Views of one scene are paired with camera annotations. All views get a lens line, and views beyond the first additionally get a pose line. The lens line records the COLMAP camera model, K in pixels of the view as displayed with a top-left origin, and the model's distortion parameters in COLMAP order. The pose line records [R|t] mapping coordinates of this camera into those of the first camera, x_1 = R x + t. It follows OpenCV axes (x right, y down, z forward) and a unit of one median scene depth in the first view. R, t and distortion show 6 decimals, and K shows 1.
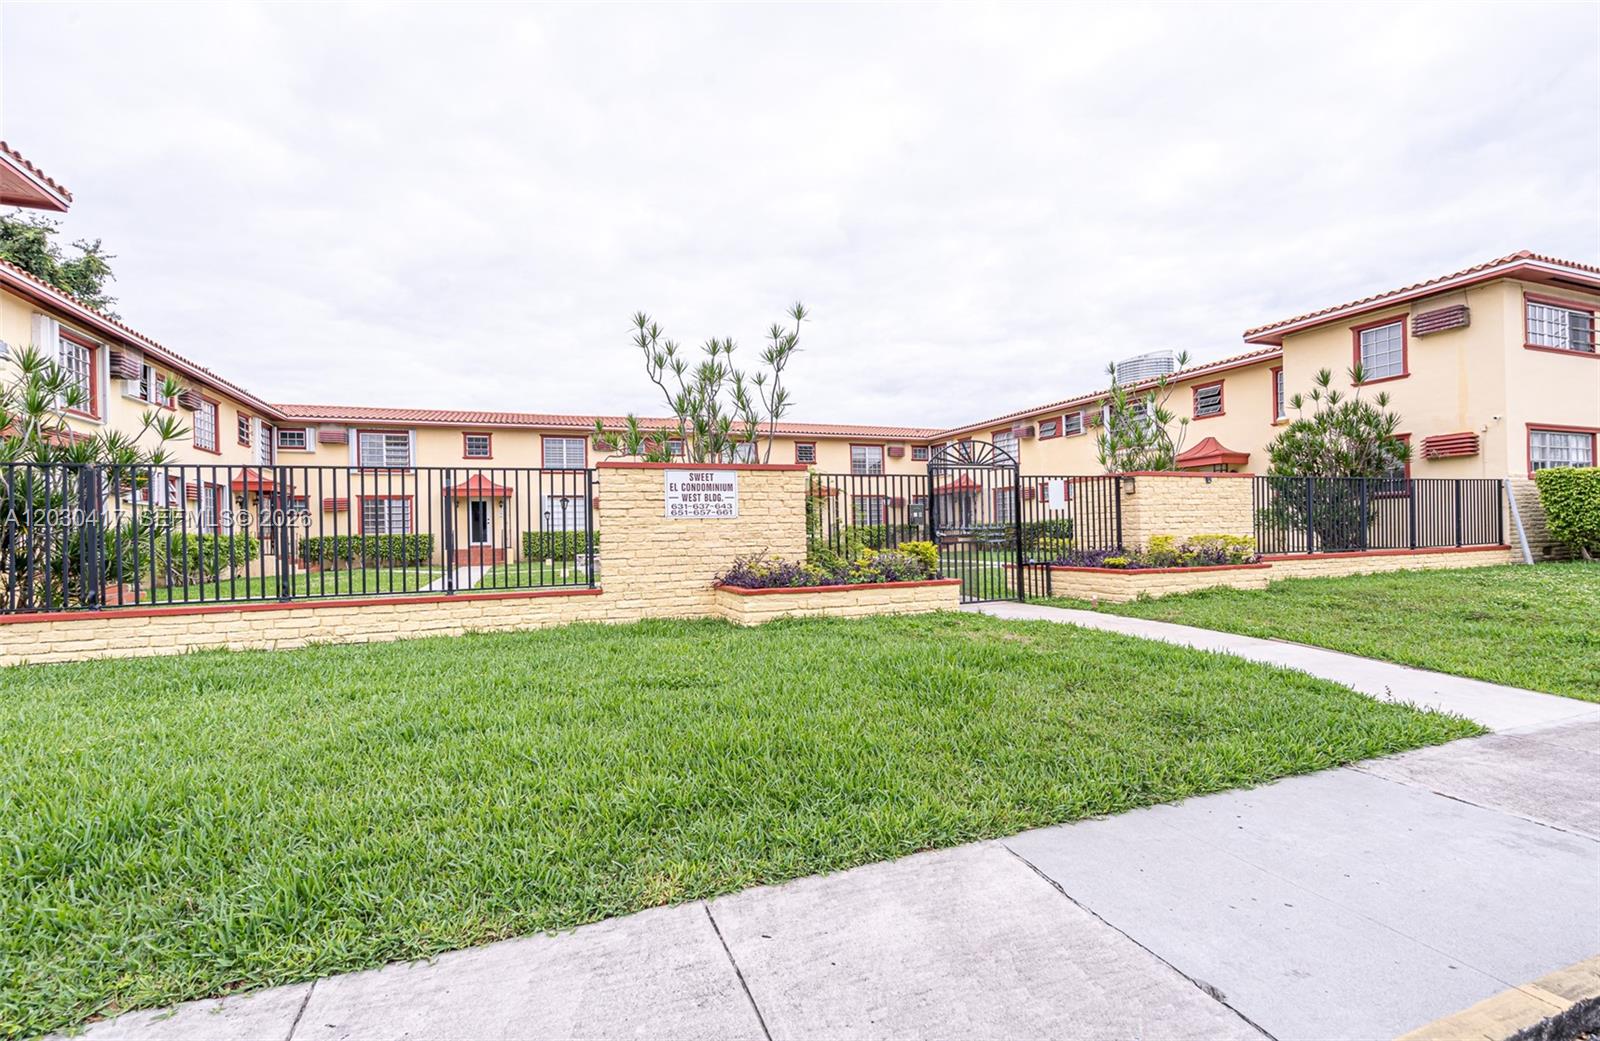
lens RADIAL K [[717.1, 0, 802.7], [0, 717.1, 524.5], [0, 0, 1]] dist [-0.004423, 0.002040]
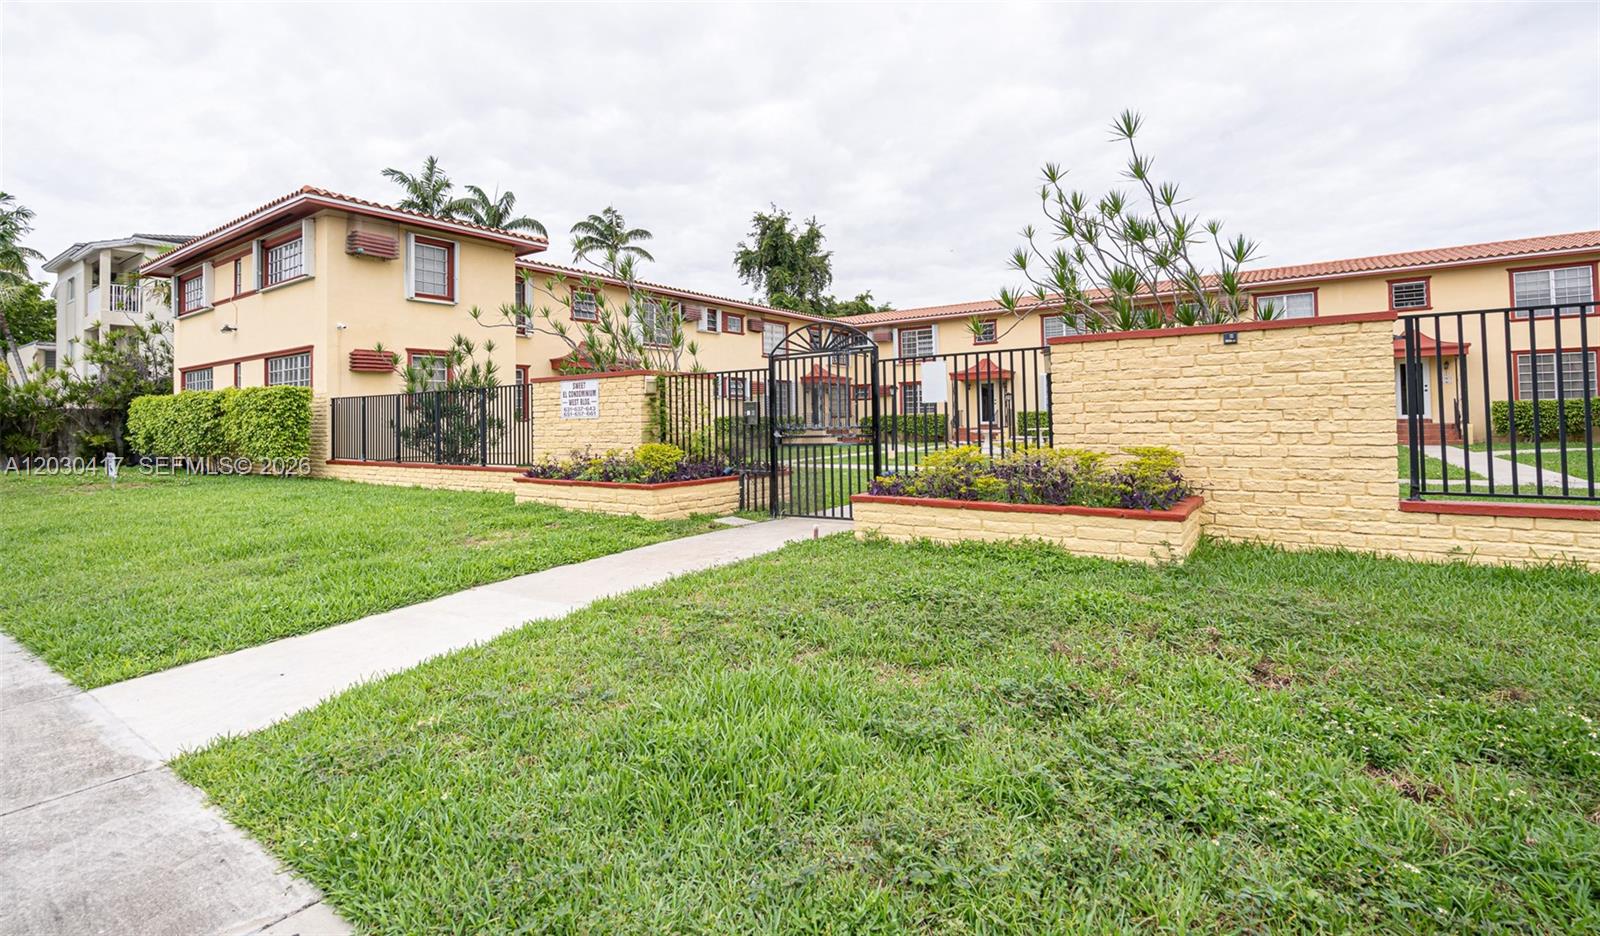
lens RADIAL K [[723.3, 0, 826.0], [0, 723.3, 403.7], [0, 0, 1]] dist [0.000336, -0.000081]
pose [[0.555558, -0.006967, -0.831449, 0.647481], [0.017601, 0.999839, 0.003382, -0.017615], [0.831292, -0.016513, 0.555591, 0.372906]]
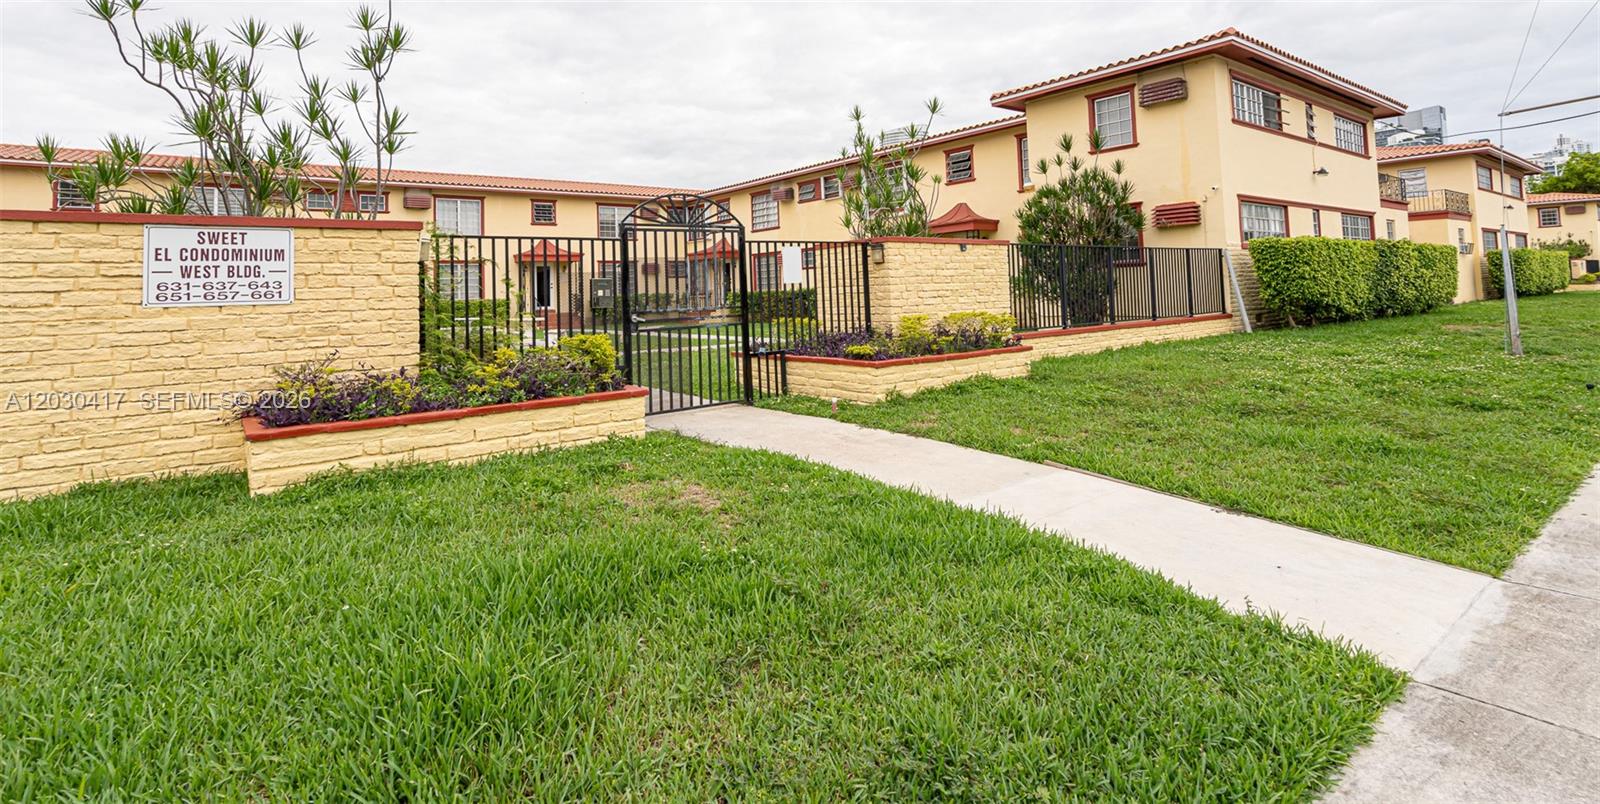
lens RADIAL K [[733.3, 0, 766.8], [0, 733.3, 245.9], [0, 0, 1]] dist [-0.014463, 0.001934]
pose [[0.967198, 0.007334, 0.253918, 0.086365], [0.007741, 0.998268, -0.058319, -0.010992], [-0.253906, 0.058371, 0.965466, 0.158105]]
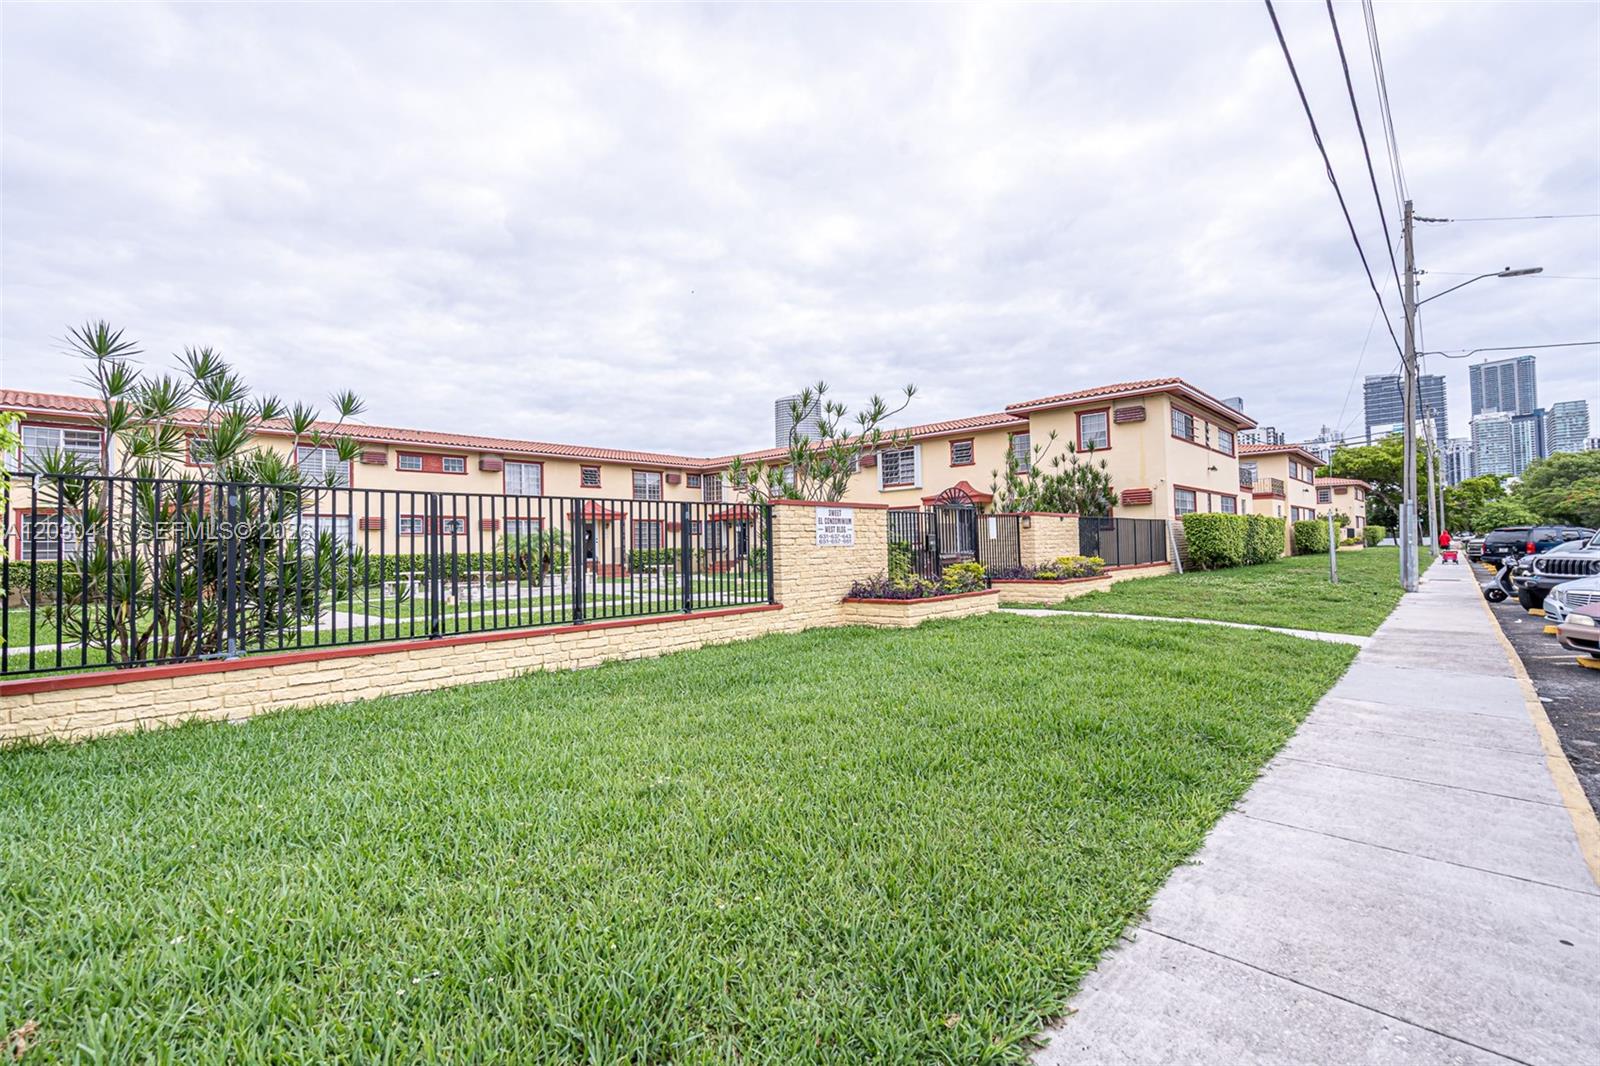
lens RADIAL K [[729.5, 0, 802.6], [0, 729.5, 529.5], [0, 0, 1]] dist [-0.037936, 0.012021]
pose [[0.895354, 0.009618, 0.445251, -0.429544], [0.001396, 0.999701, -0.024401, -0.003551], [-0.445352, 0.022469, 0.895073, -0.063822]]
